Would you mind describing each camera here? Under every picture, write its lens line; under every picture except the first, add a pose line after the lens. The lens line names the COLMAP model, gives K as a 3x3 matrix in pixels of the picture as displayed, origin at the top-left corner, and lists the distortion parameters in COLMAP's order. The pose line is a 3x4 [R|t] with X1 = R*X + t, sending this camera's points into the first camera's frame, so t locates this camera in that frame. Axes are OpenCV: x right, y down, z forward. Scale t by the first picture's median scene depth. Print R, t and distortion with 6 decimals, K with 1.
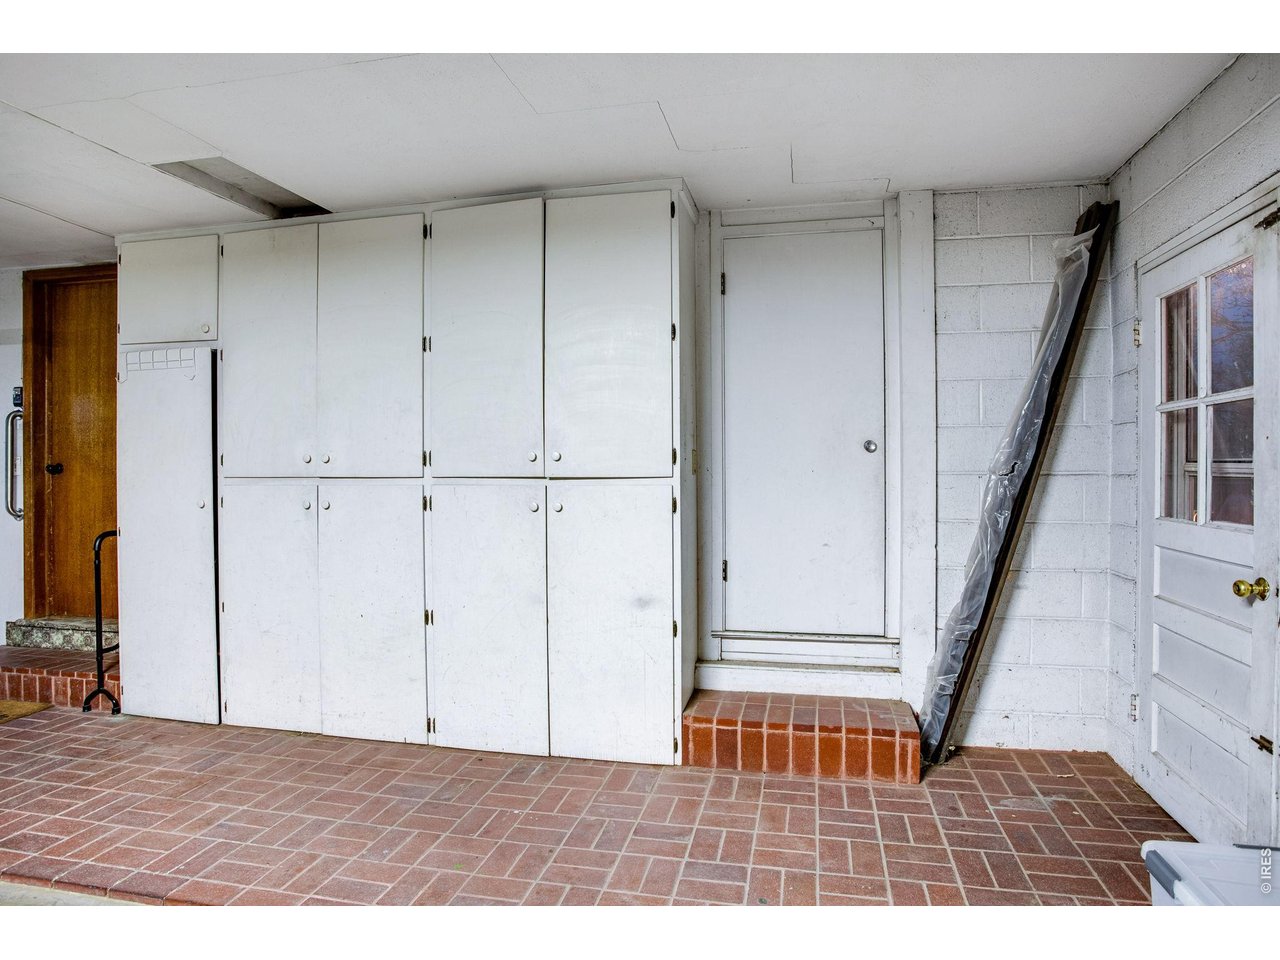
lens RADIAL K [[705.2, 0, 640.0], [0, 705.2, 480.0], [0, 0, 1]] dist [-0.031079, 0.000288]
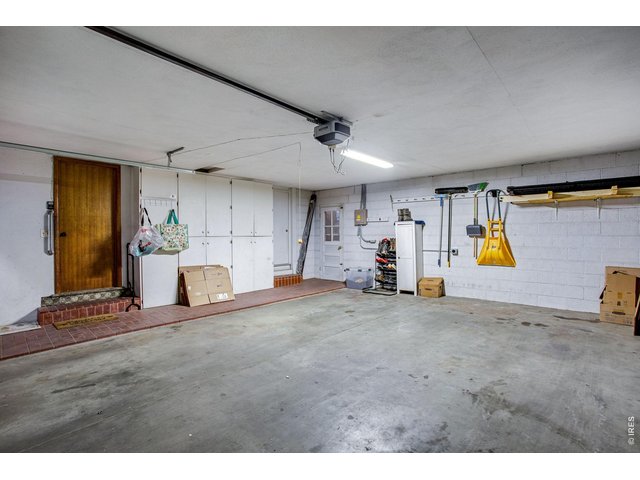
lens RADIAL K [[315.0, 0, 321.4], [0, 315.0, 241.6], [0, 0, 1]] dist [-0.001518, 0.000403]
pose [[0.497805, -0.016450, 0.867133, -1.718592], [0.019061, 0.999786, 0.008023, 0.024185], [-0.867080, 0.012535, 0.498012, -0.510803]]
